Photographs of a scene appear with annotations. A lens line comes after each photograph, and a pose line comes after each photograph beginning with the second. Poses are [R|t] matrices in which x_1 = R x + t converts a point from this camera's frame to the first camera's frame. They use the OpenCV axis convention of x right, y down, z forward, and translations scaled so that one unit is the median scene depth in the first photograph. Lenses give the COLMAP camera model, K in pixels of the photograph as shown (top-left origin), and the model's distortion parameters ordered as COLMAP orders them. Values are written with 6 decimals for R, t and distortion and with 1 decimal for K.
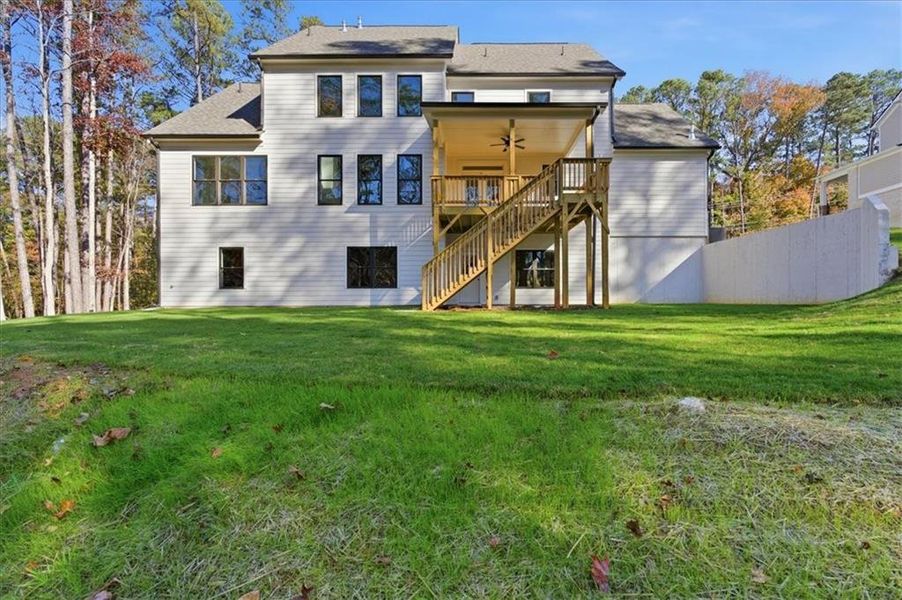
lens RADIAL K [[408.3, 0, 451.0], [0, 408.3, 300.0], [0, 0, 1]] dist [0.001481, 0.001287]
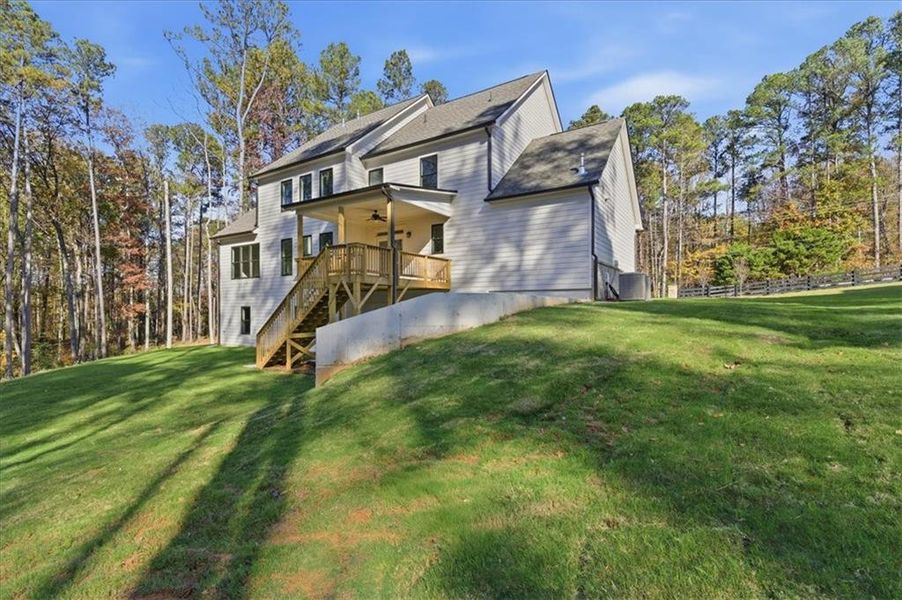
lens RADIAL K [[408.3, 0, 451.0], [0, 408.3, 300.0], [0, 0, 1]] dist [0.001481, 0.001287]
pose [[0.839370, -0.007256, -0.543512, 0.849505], [0.002744, 0.999955, -0.009112, -0.126757], [0.543554, 0.006156, 0.839352, 0.143345]]
